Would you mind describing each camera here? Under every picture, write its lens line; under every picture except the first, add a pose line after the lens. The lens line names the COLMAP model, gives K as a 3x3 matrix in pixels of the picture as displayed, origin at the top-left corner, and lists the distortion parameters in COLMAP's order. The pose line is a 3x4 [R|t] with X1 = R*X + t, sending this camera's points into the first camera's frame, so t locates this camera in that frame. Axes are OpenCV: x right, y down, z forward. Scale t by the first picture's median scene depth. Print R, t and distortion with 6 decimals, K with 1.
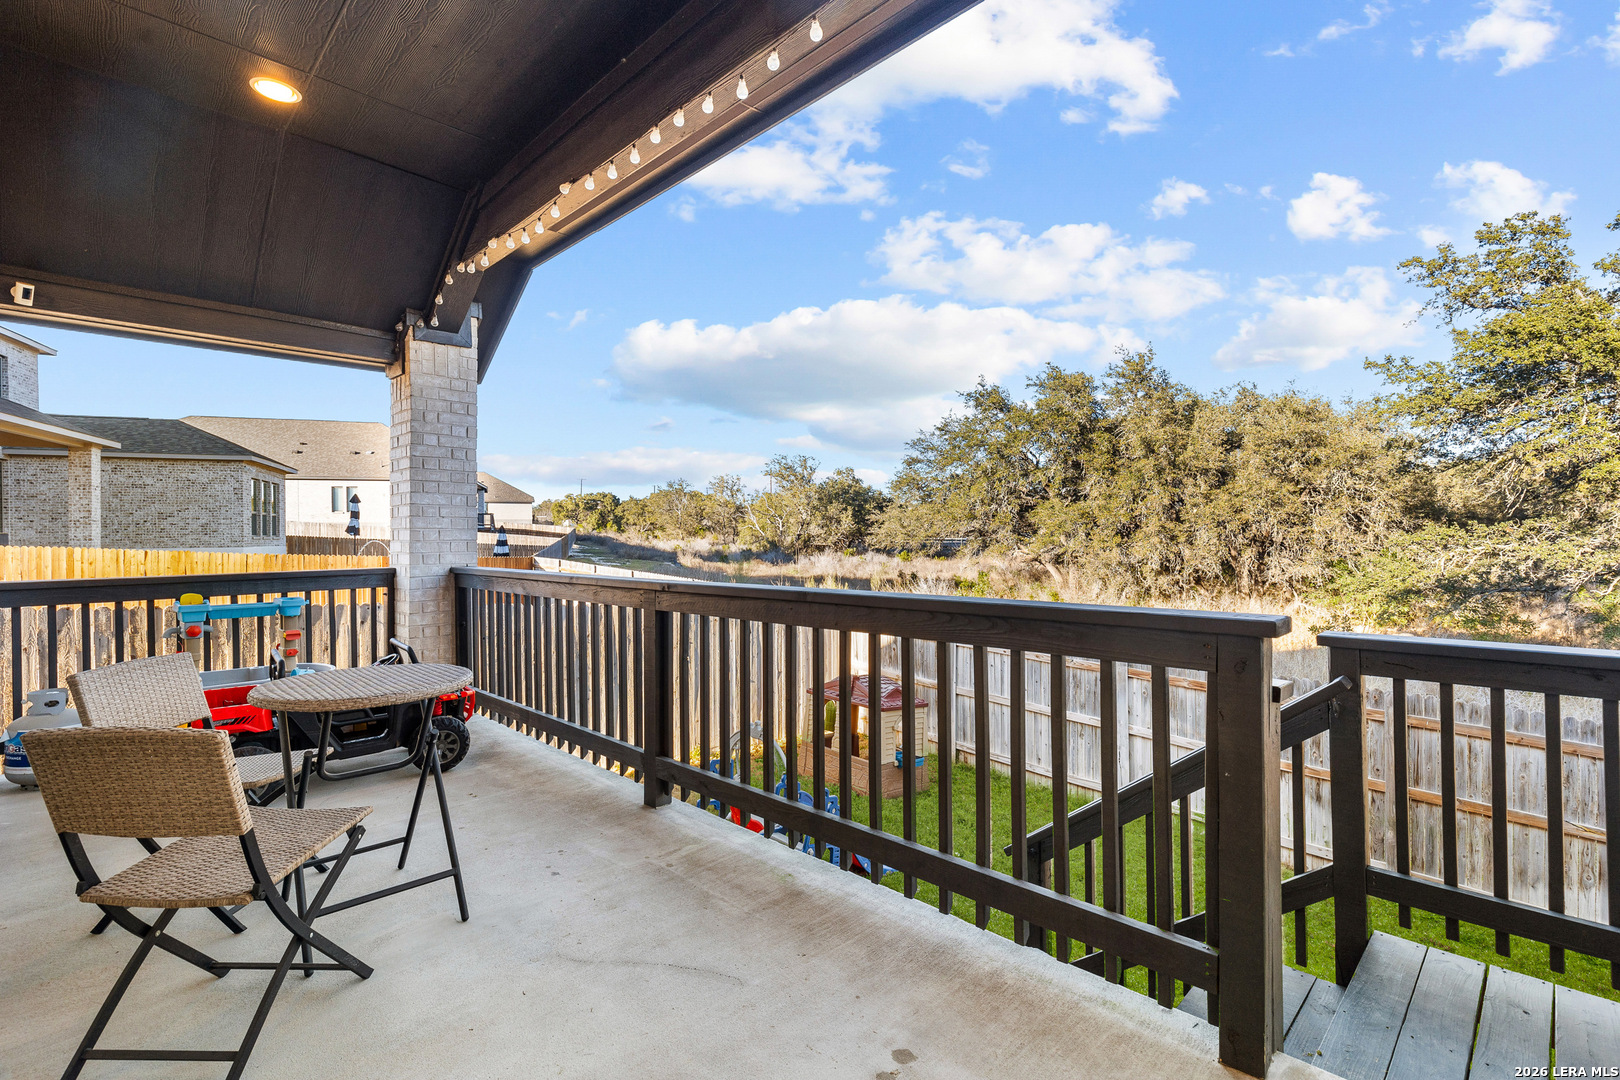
lens RADIAL K [[730.0, 0, 816.5], [0, 730.0, 533.2], [0, 0, 1]] dist [0.007267, 0.000170]
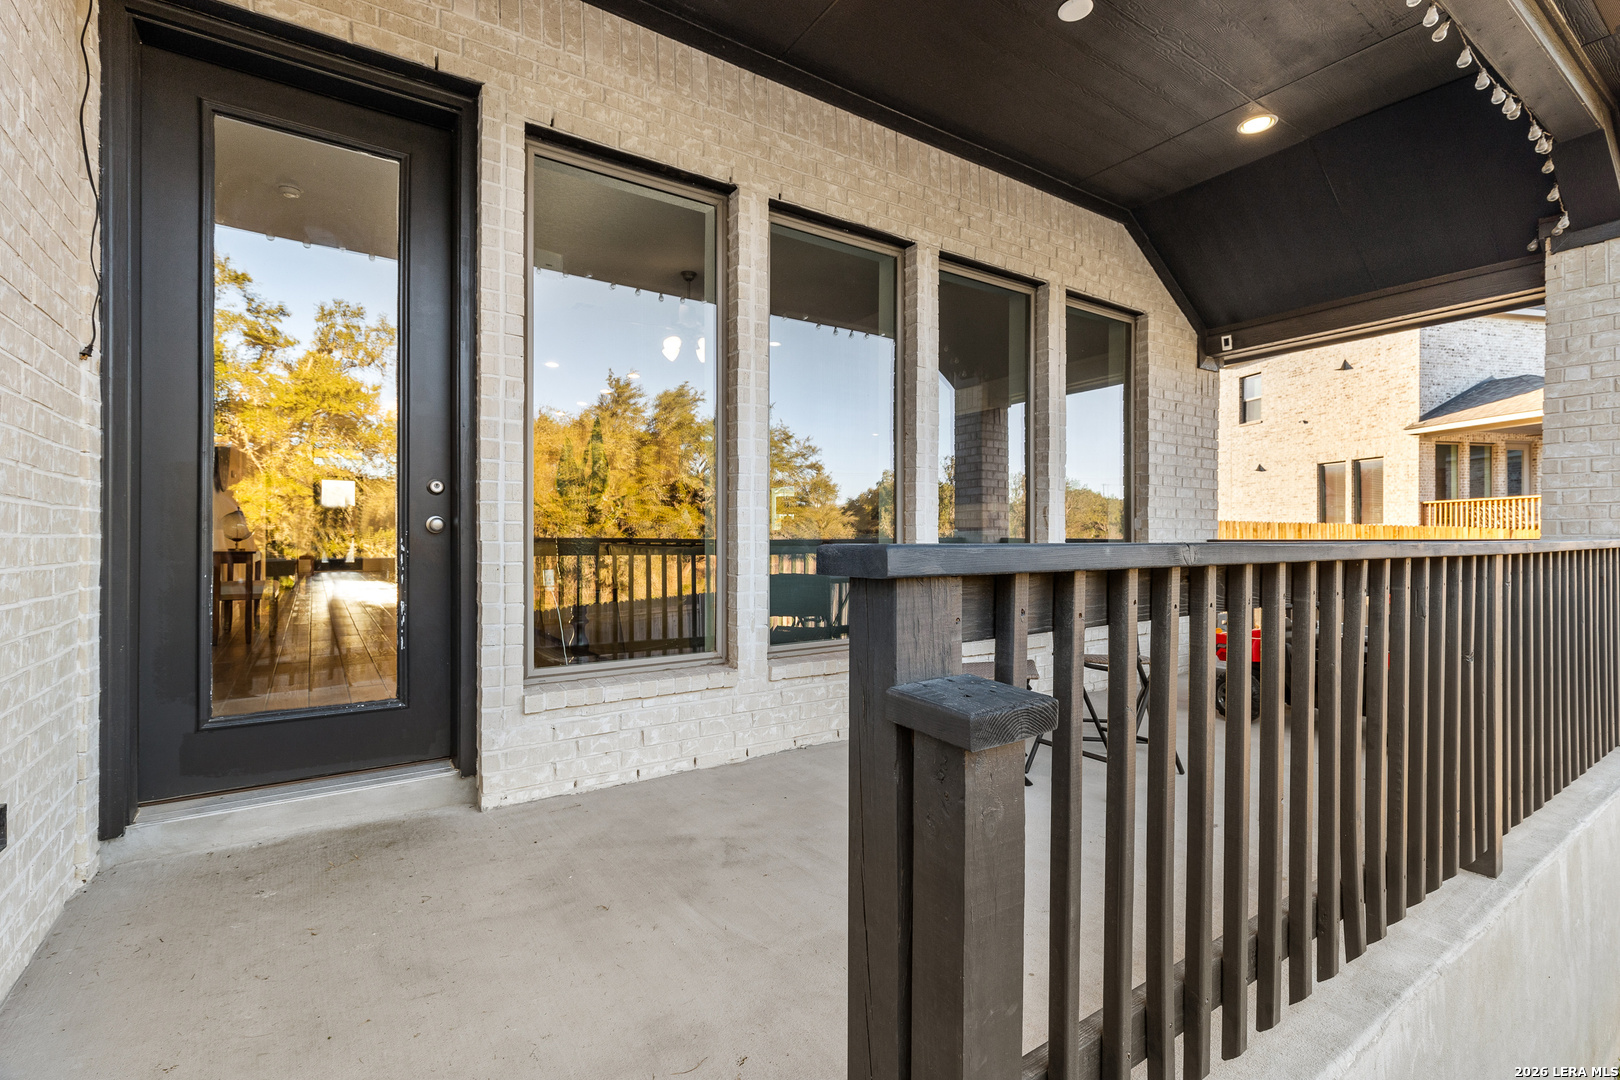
lens RADIAL K [[744.5, 0, 817.7], [0, 744.5, 529.4], [0, 0, 1]] dist [0.008035, -0.000355]
pose [[-0.182491, -0.004474, -0.983197, 0.406284], [0.002581, 0.999984, -0.005029, 0.040126], [0.983204, -0.003455, -0.182477, 0.357195]]
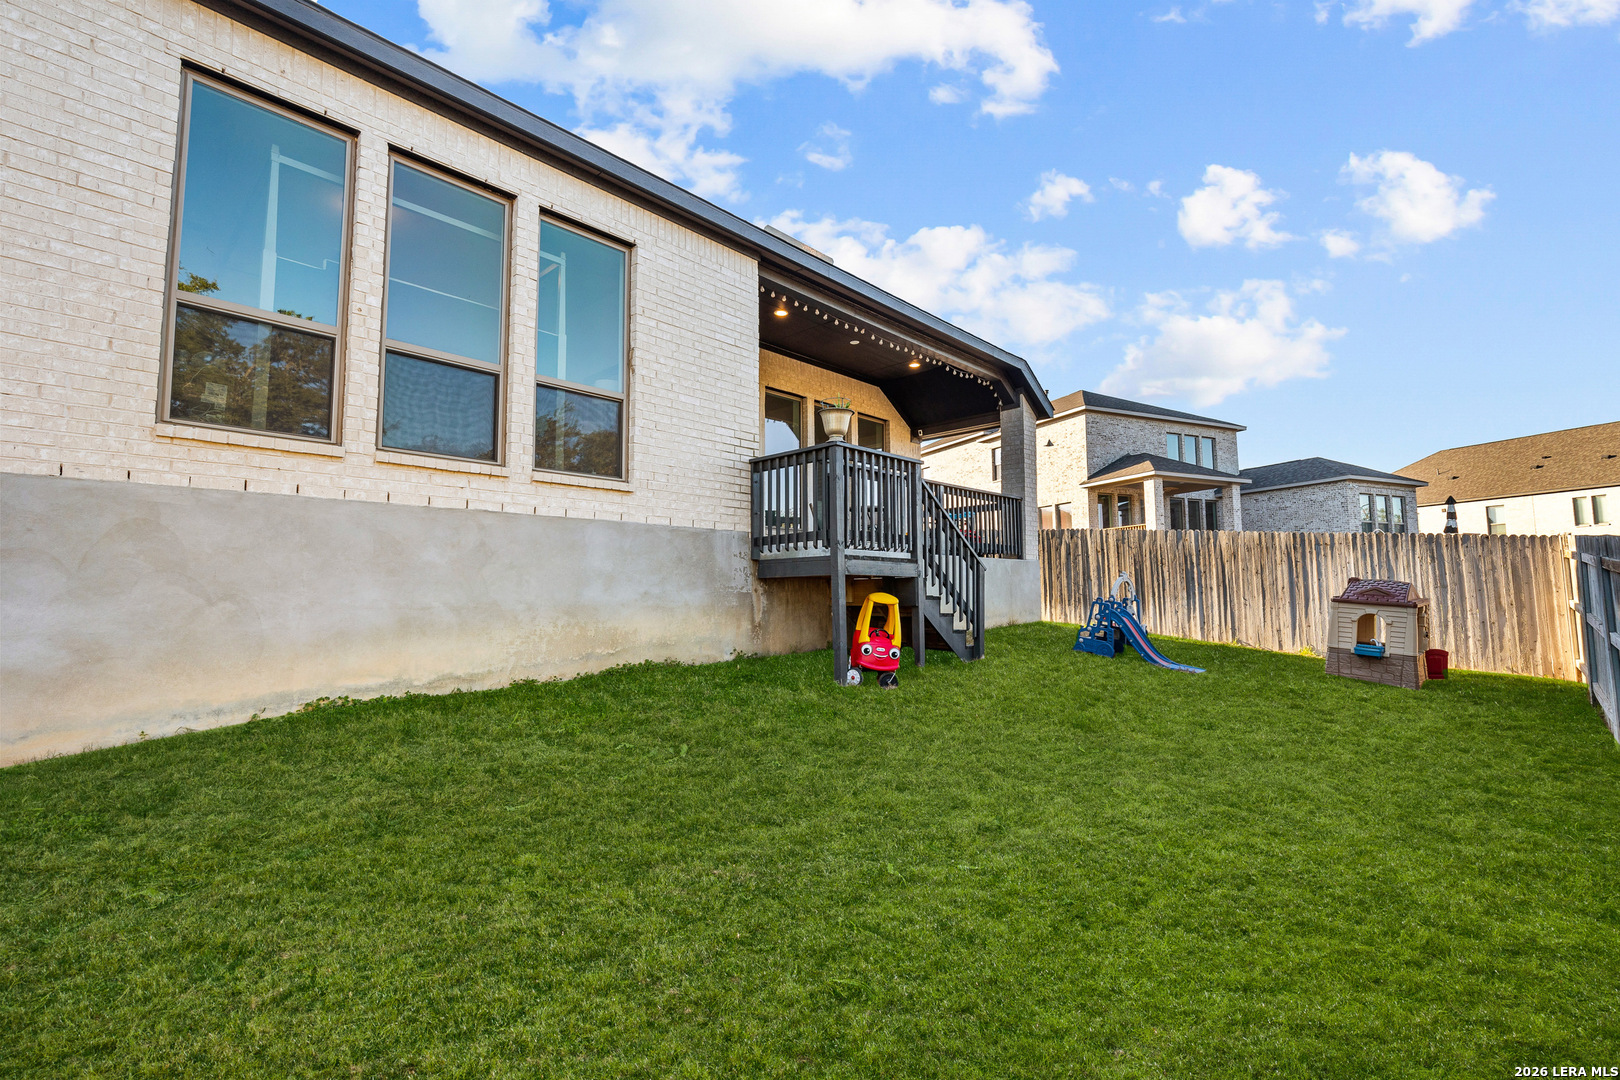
lens RADIAL K [[744.5, 0, 817.7], [0, 744.5, 529.4], [0, 0, 1]] dist [0.008035, -0.000355]
pose [[0.037635, -0.085047, -0.995666, 2.013498], [0.012463, 0.996334, -0.084633, 0.366562], [0.999214, -0.009224, 0.038557, 0.247992]]
